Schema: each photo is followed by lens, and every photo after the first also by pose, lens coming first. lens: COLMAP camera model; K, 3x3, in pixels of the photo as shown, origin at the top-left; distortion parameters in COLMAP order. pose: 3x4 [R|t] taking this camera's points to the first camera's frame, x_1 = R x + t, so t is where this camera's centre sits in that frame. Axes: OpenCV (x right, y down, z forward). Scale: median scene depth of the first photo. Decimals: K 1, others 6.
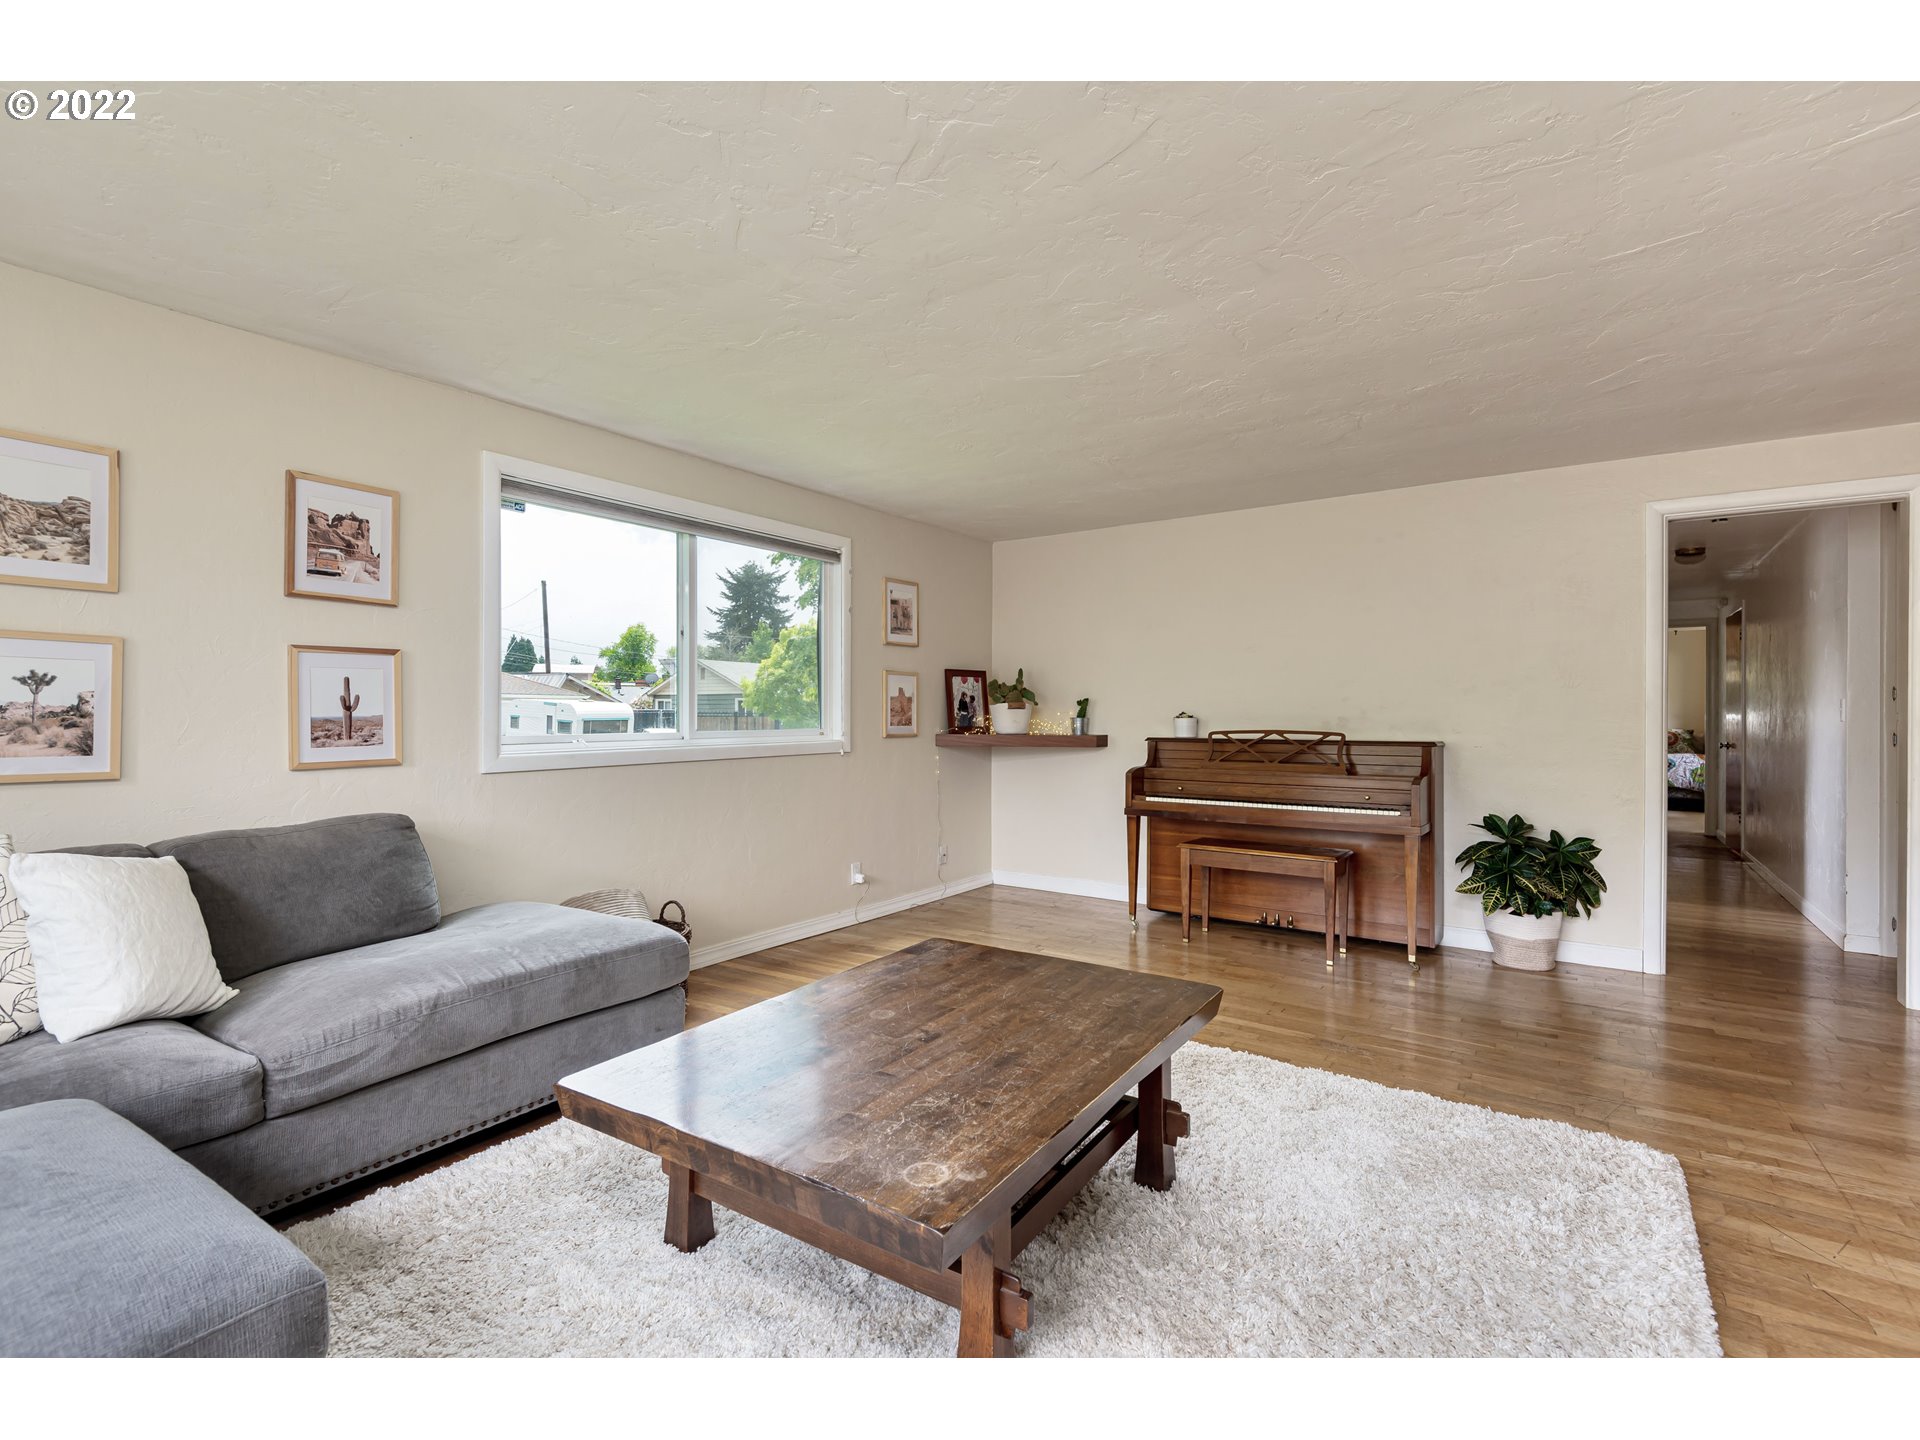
lens RADIAL K [[873.5, 0, 960.0], [0, 873.5, 720.0], [0, 0, 1]] dist [-0.011180, 0.000652]
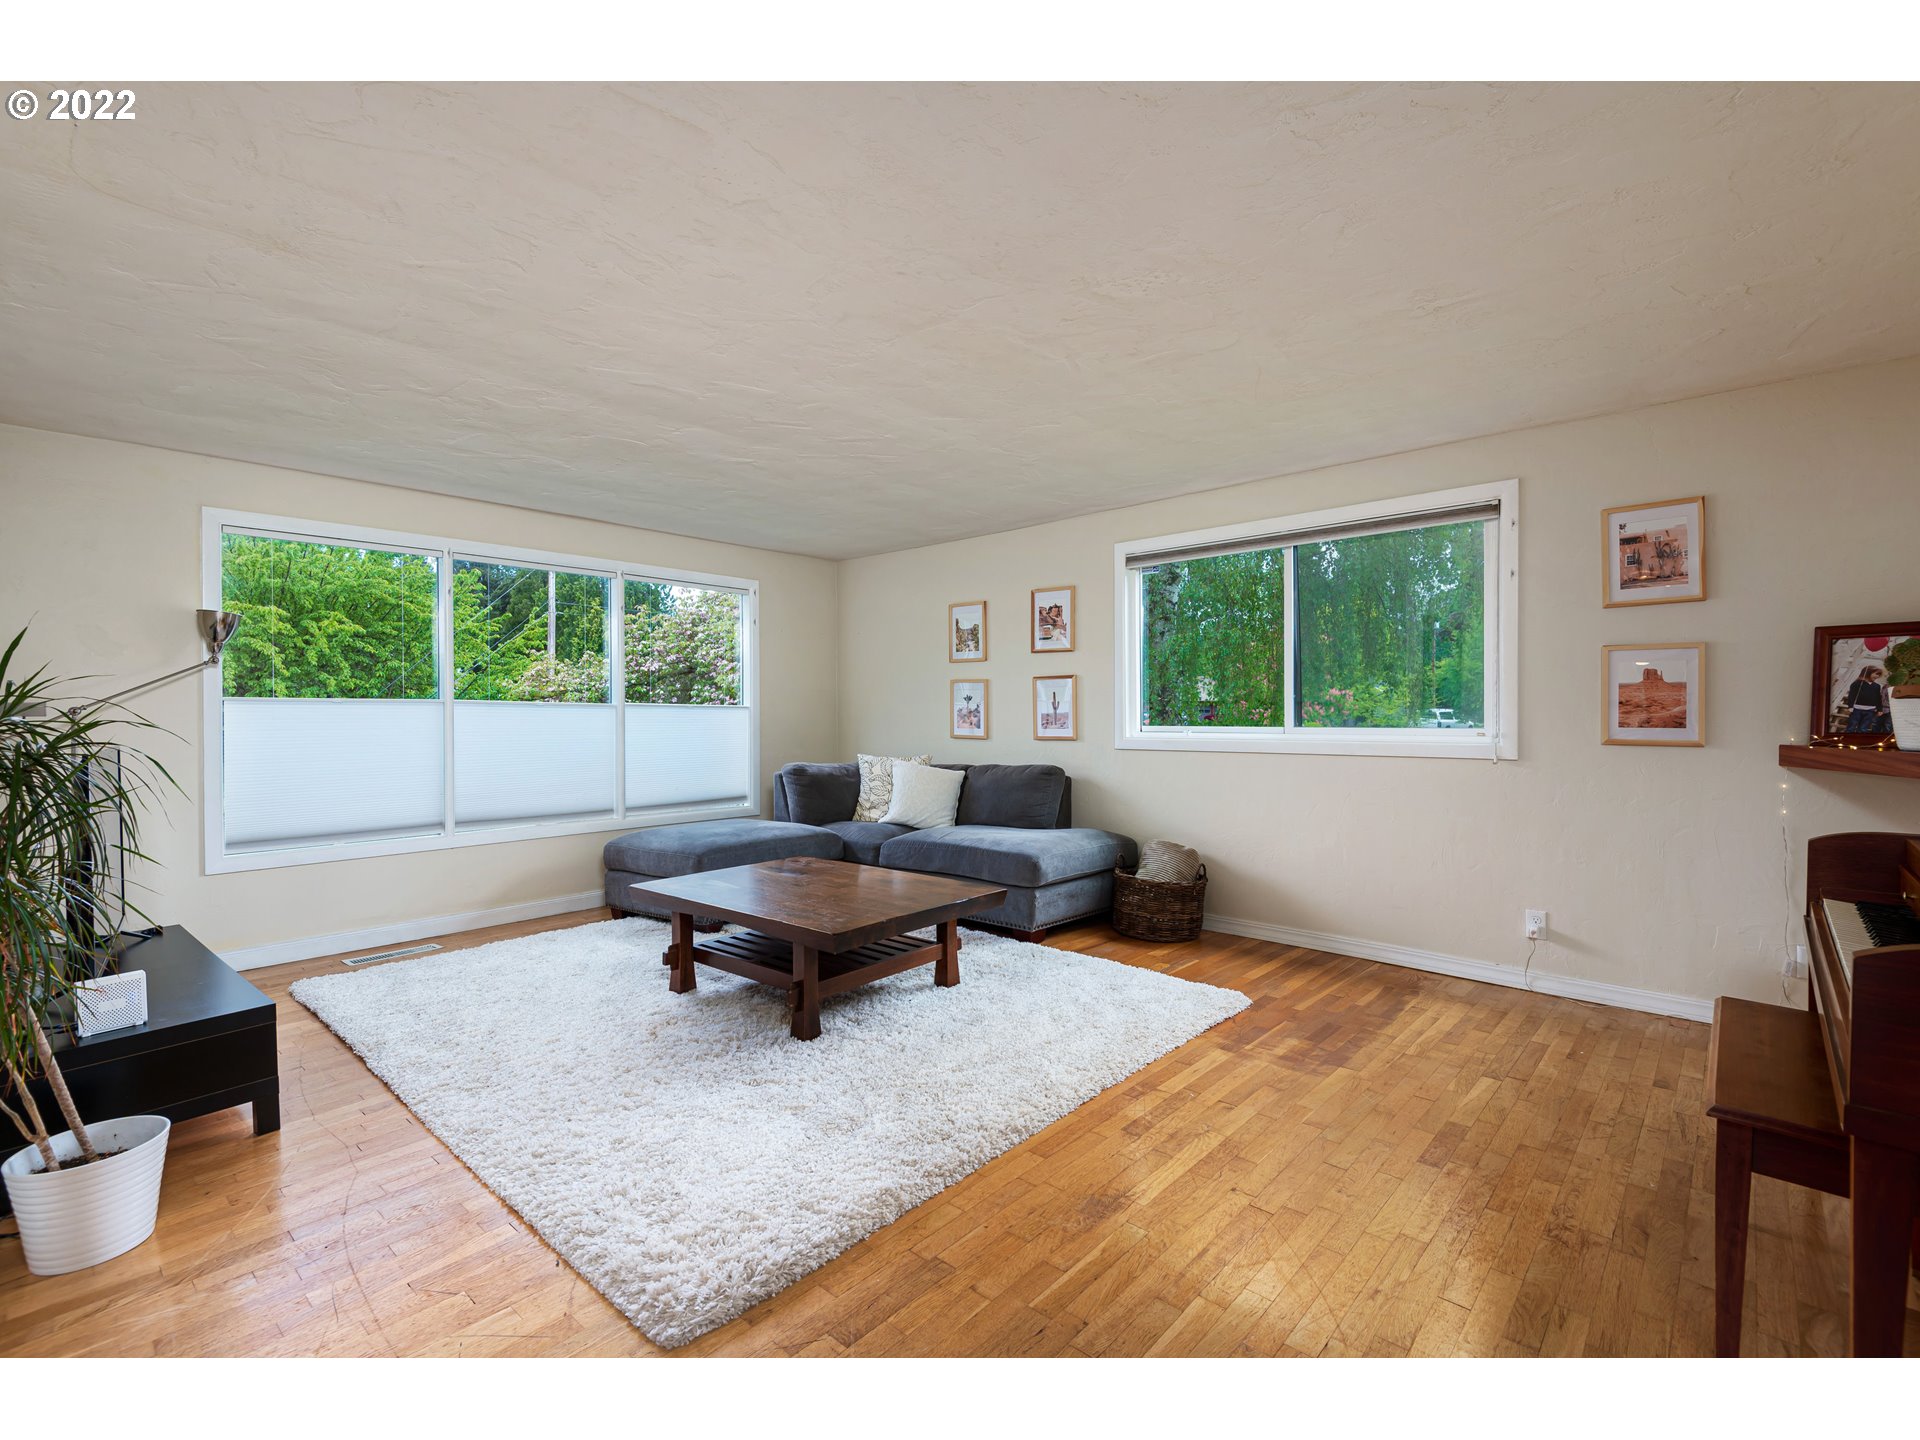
lens RADIAL K [[873.5, 0, 960.0], [0, 873.5, 720.0], [0, 0, 1]] dist [-0.011180, 0.000652]
pose [[-0.159361, 0.011117, -0.987158, 1.157170], [-0.002819, 0.999927, 0.011715, -0.009594], [0.987216, 0.004650, -0.159318, 1.067544]]
